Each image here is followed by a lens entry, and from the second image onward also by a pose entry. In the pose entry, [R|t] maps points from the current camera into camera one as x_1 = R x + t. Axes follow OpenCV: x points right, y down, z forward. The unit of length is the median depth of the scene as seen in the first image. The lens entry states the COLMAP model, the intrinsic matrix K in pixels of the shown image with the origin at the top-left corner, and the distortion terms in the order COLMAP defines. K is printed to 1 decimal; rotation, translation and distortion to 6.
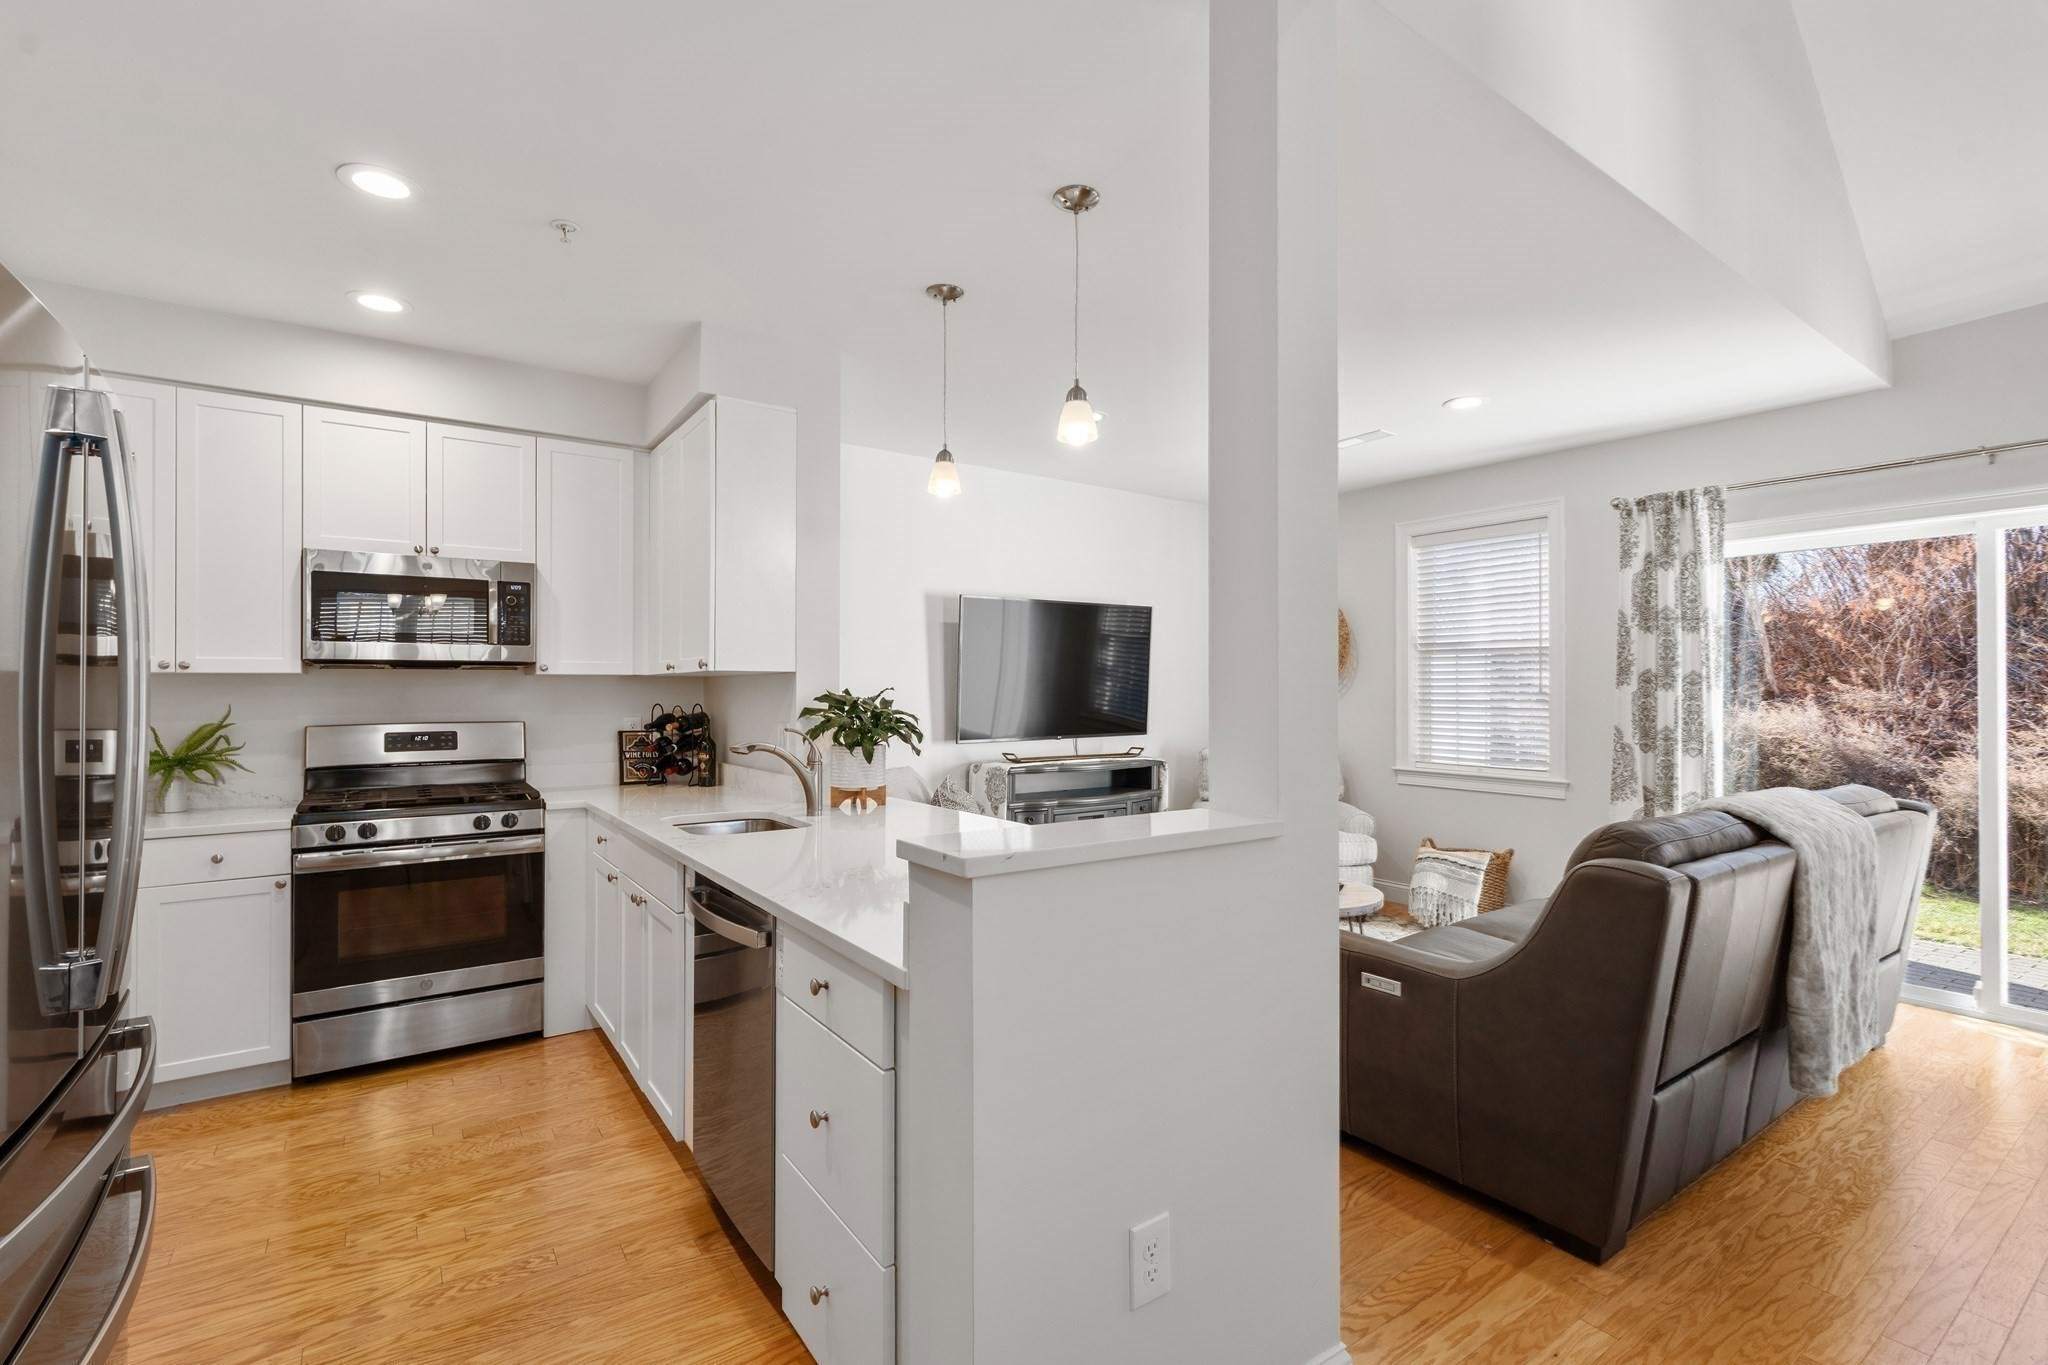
lens RADIAL K [[917.2, 0, 1026.5], [0, 917.2, 679.4], [0, 0, 1]] dist [-0.001117, -0.000074]
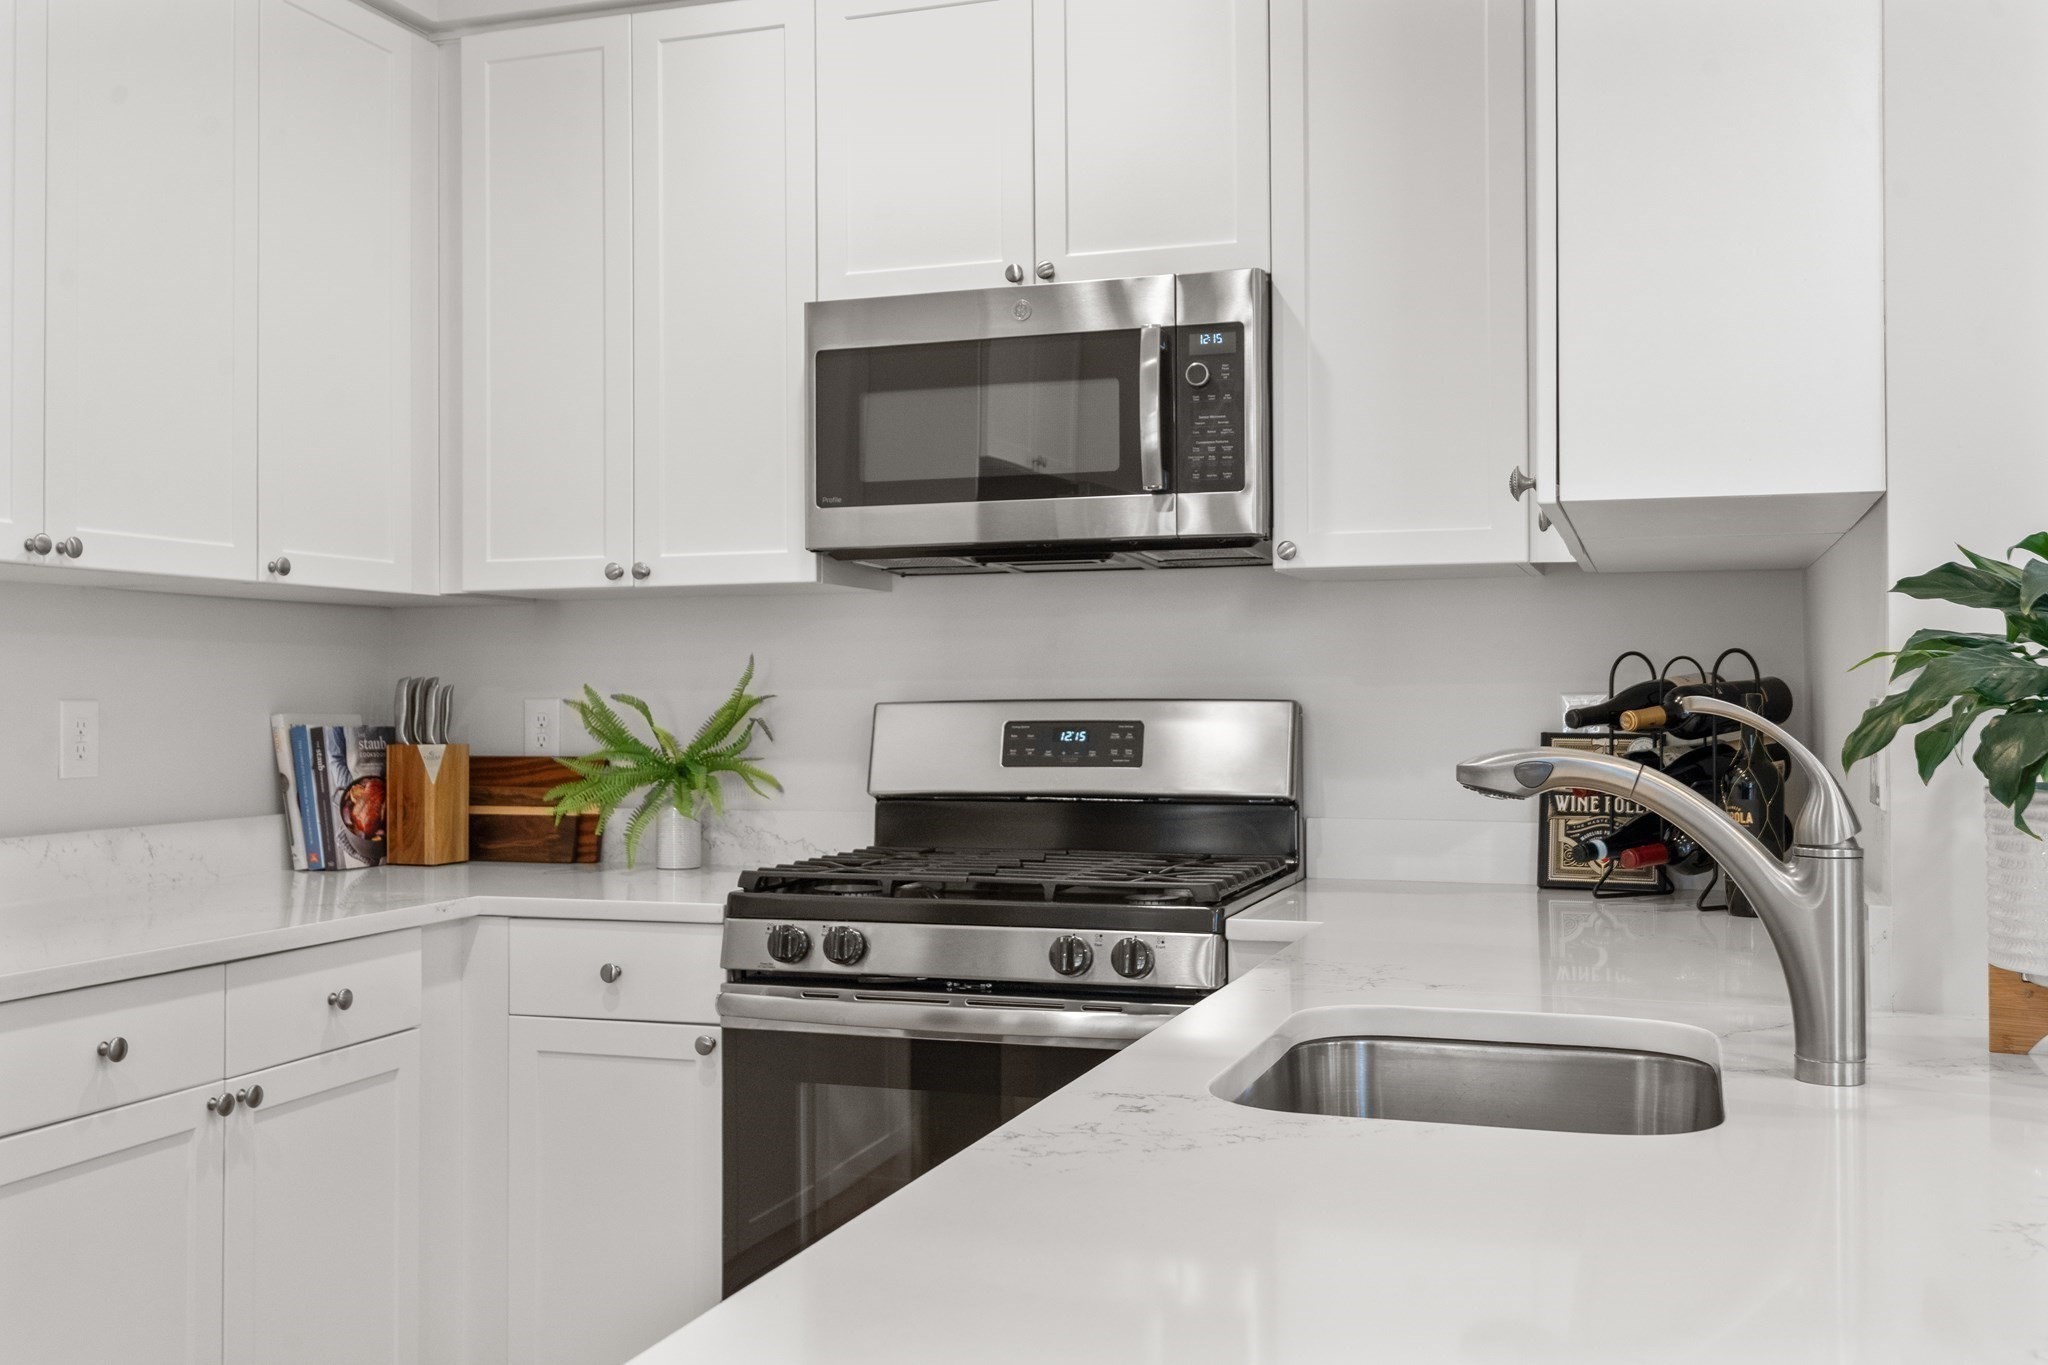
lens RADIAL K [[1918.8, 0, 1037.0], [0, 1918.8, 673.0], [0, 0, 1]] dist [-0.016848, 0.000000]
pose [[0.602212, -0.009038, -0.798285, 0.023897], [0.011140, 0.999934, -0.002917, 0.035313], [0.798258, -0.007136, 0.602273, 0.431957]]
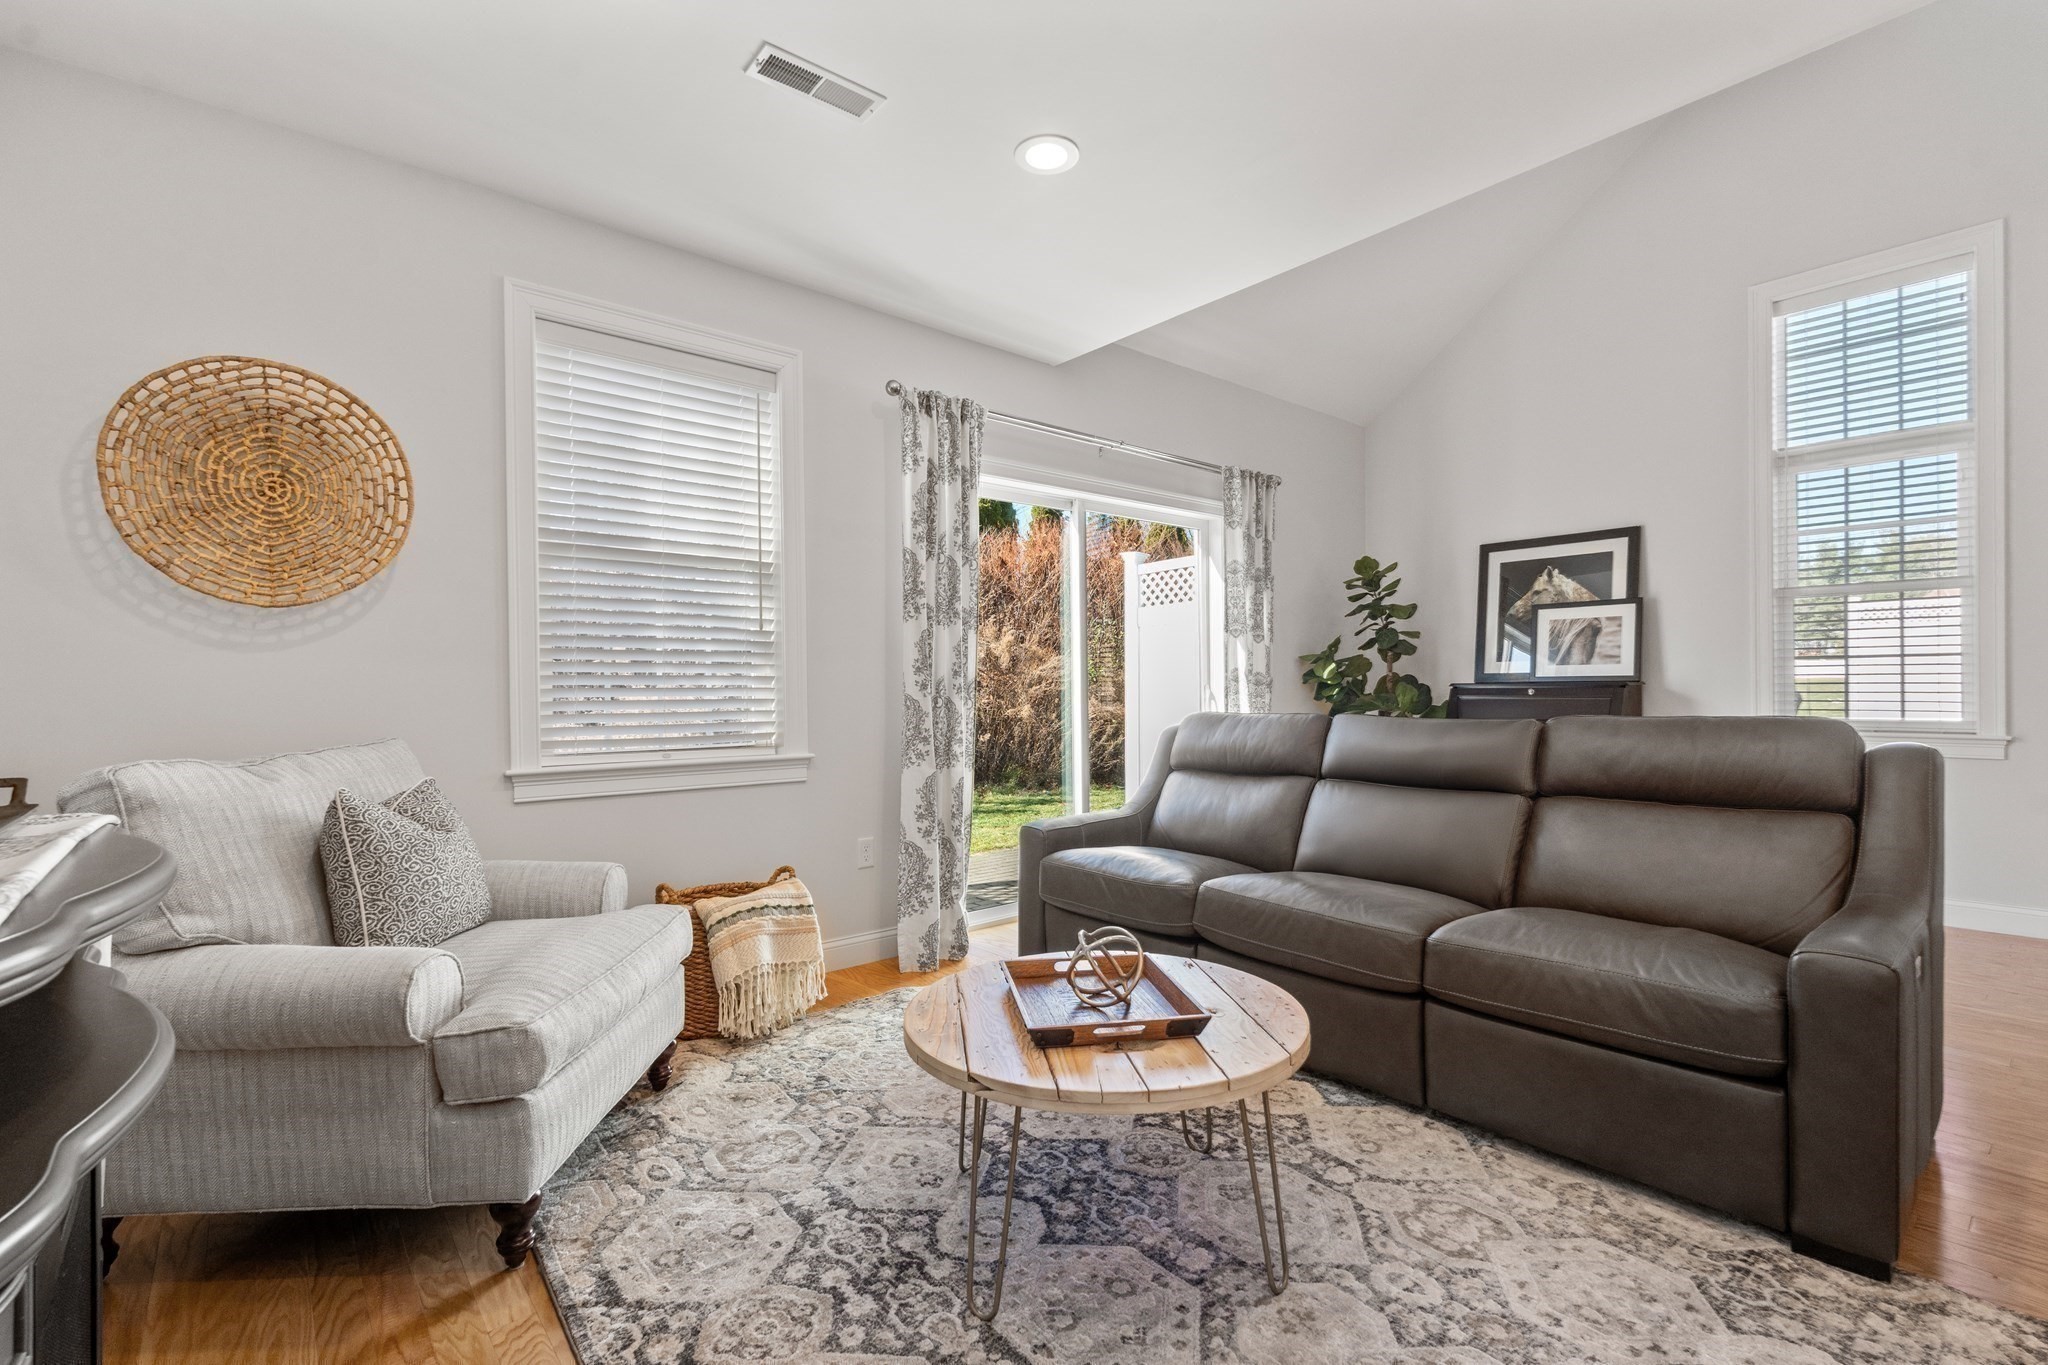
lens RADIAL K [[917.2, 0, 1030.8], [0, 917.2, 689.2], [0, 0, 1]] dist [-0.001117, -0.000074]
pose [[-0.093374, -0.000190, 0.995631, -0.166330], [-0.003061, 0.999995, -0.000096, 0.074114], [-0.995626, -0.003056, -0.093374, 1.117557]]
